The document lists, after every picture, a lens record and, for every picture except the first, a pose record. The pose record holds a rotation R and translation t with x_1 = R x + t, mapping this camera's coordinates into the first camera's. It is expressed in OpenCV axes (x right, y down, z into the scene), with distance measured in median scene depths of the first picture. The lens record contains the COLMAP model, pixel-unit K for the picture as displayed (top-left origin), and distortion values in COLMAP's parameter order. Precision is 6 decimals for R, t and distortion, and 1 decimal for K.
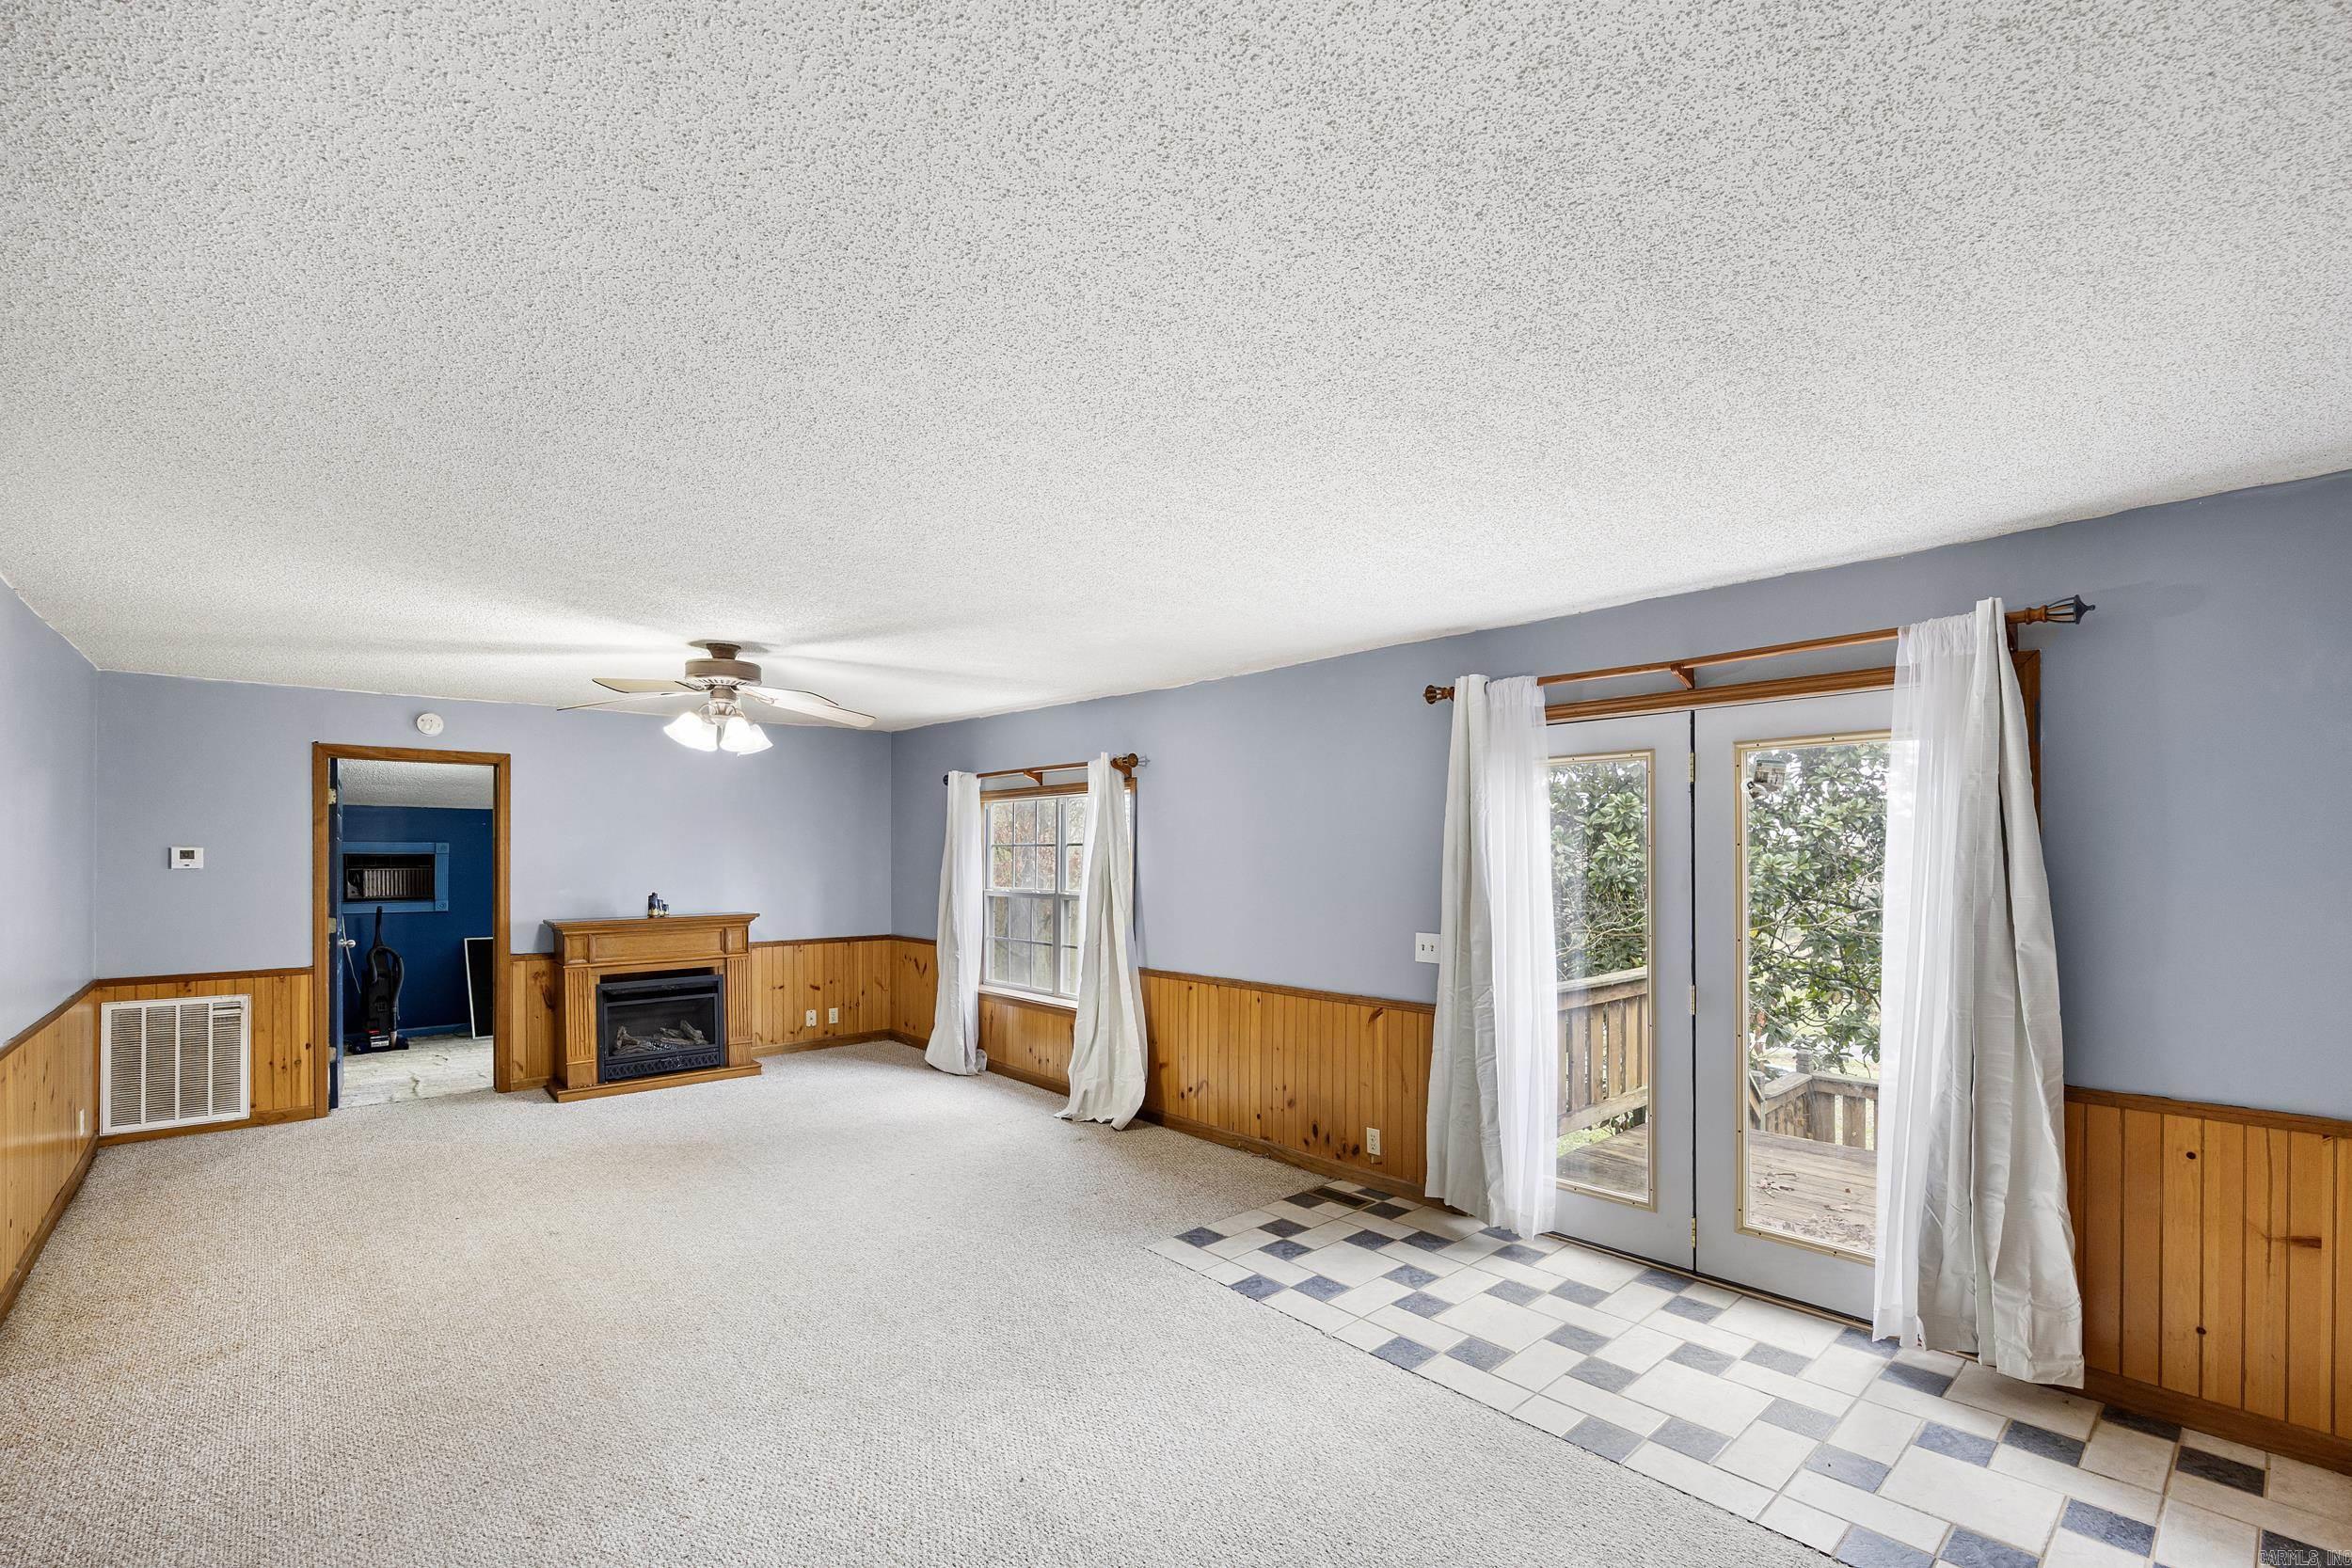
lens RADIAL K [[1005.2, 0, 1237.3], [0, 1005.2, 859.9], [0, 0, 1]] dist [-0.018809, -0.000270]
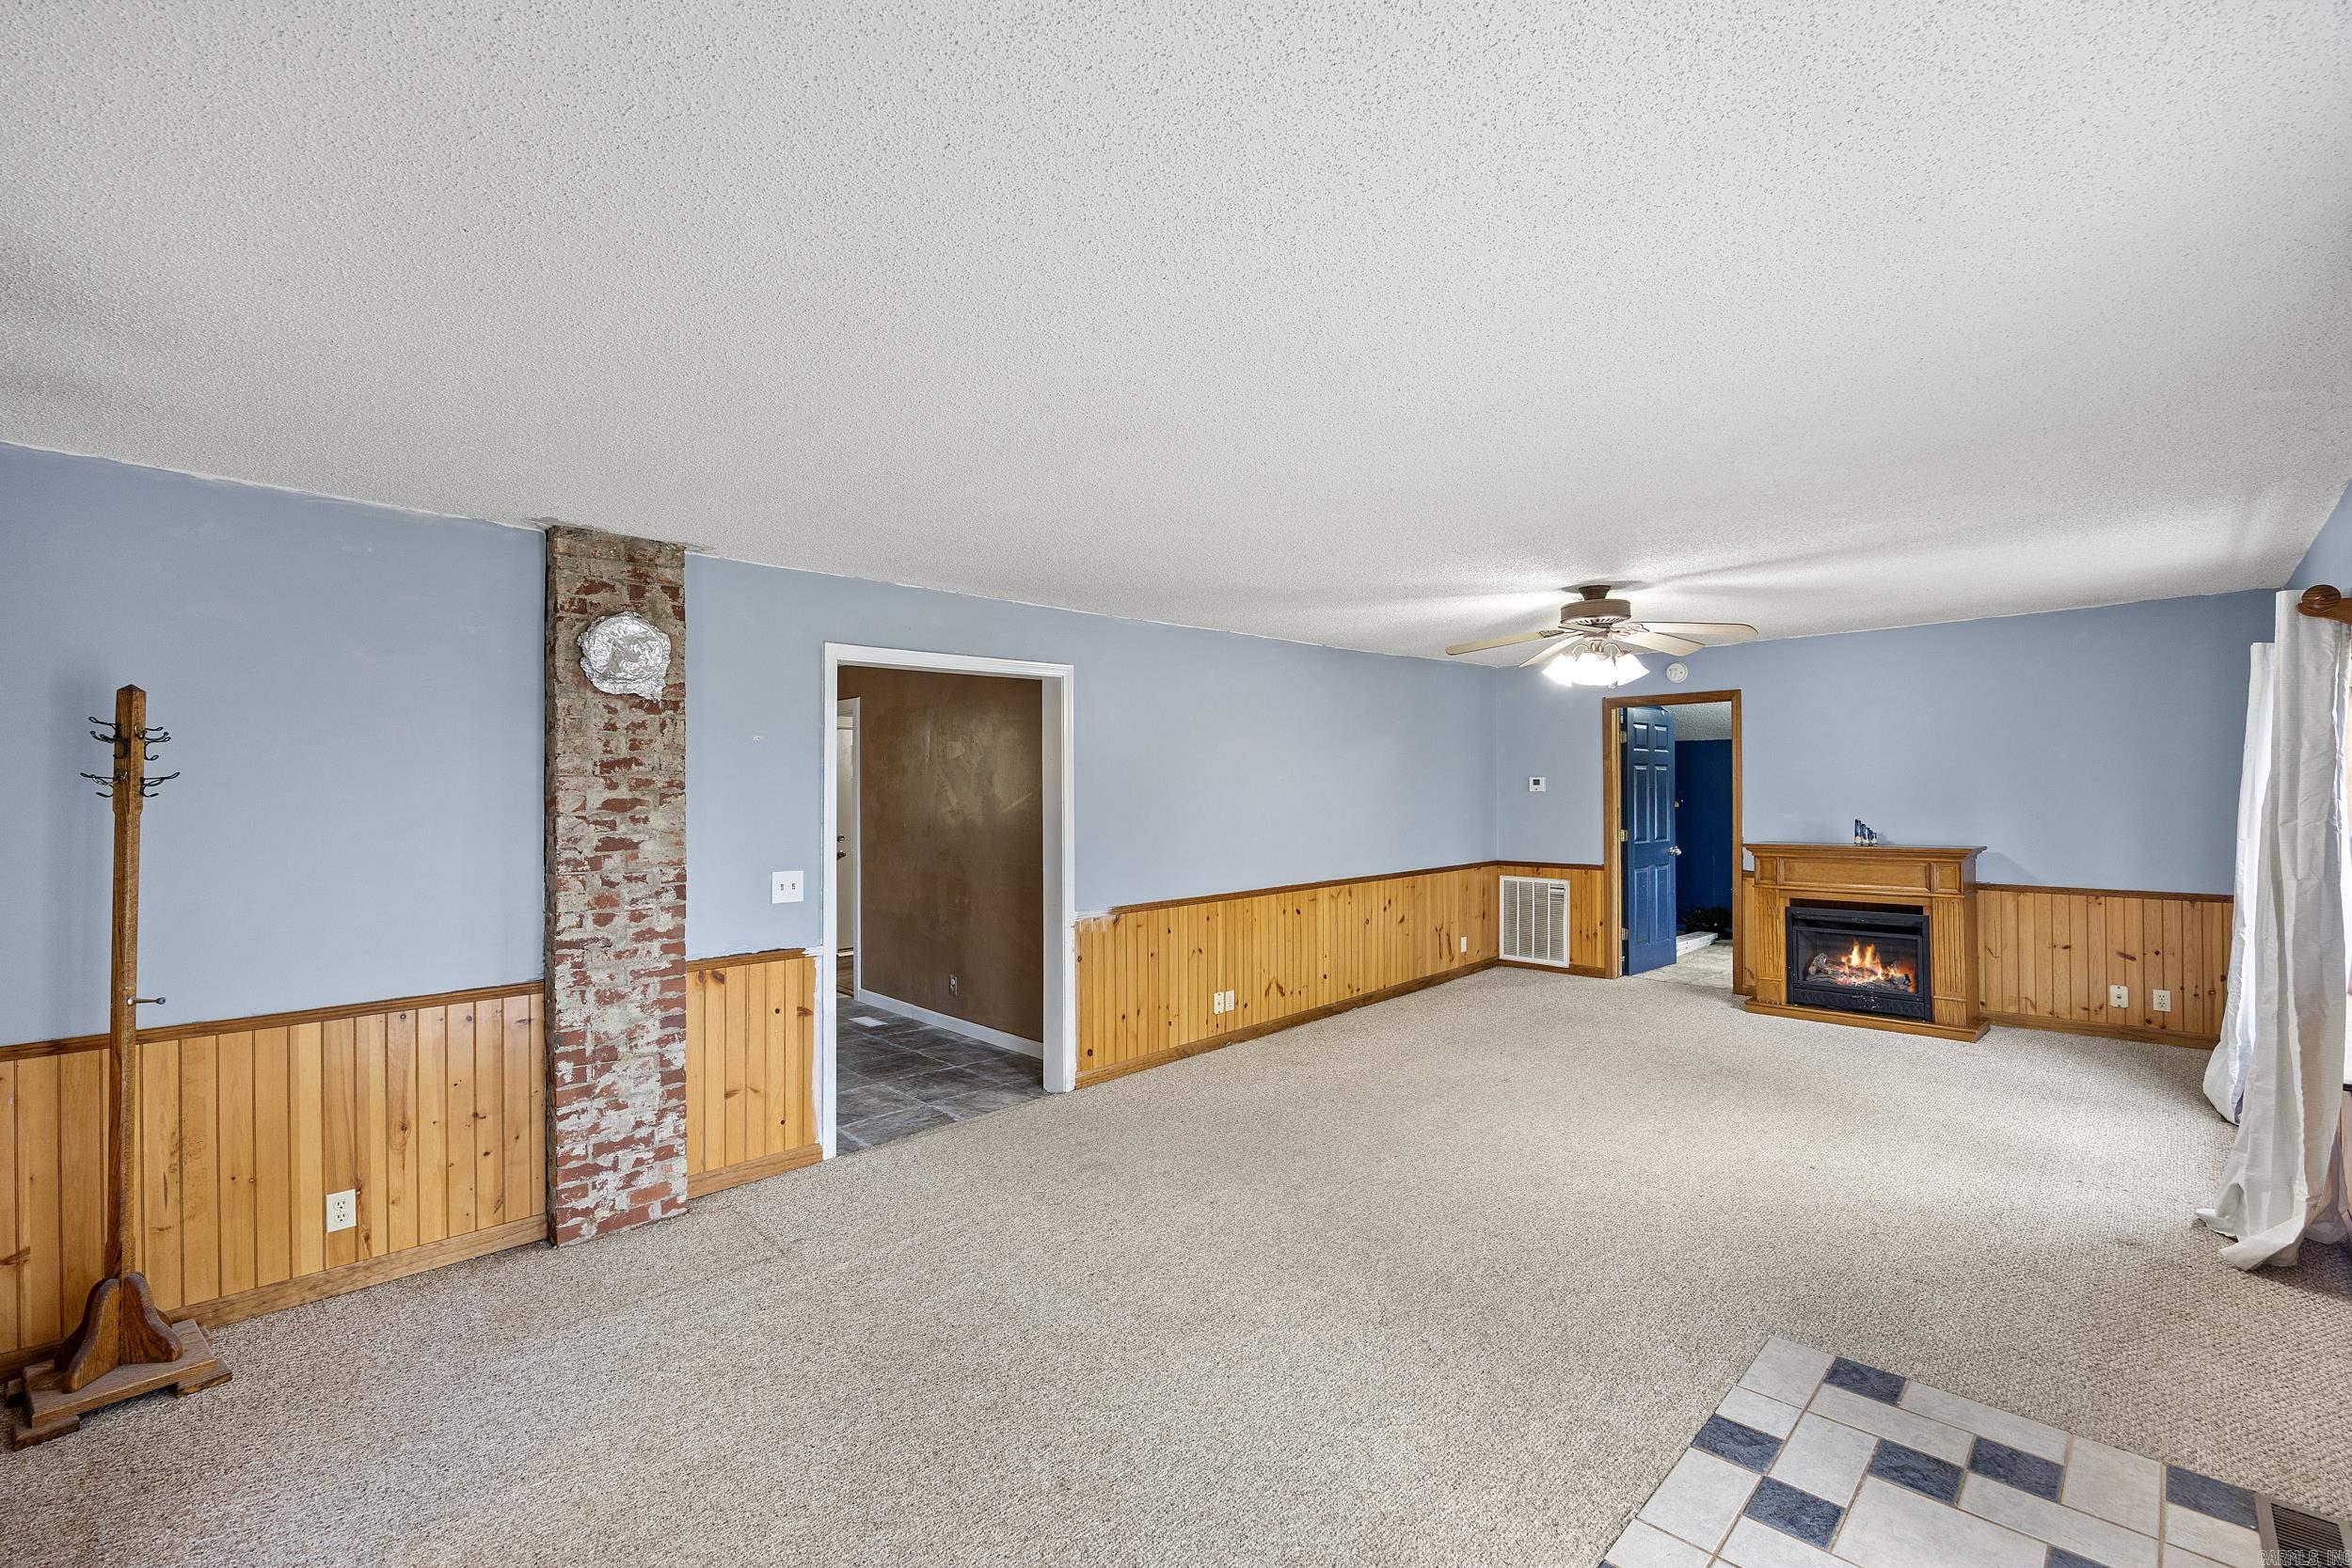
lens RADIAL K [[1005.2, 0, 1167.7], [0, 1005.2, 777.3], [0, 0, 1]] dist [-0.018809, -0.000270]
pose [[0.016629, -0.007058, -0.999837, 0.438115], [0.003201, 0.999970, -0.007005, -0.003381], [0.999857, -0.003084, 0.016652, 0.408053]]
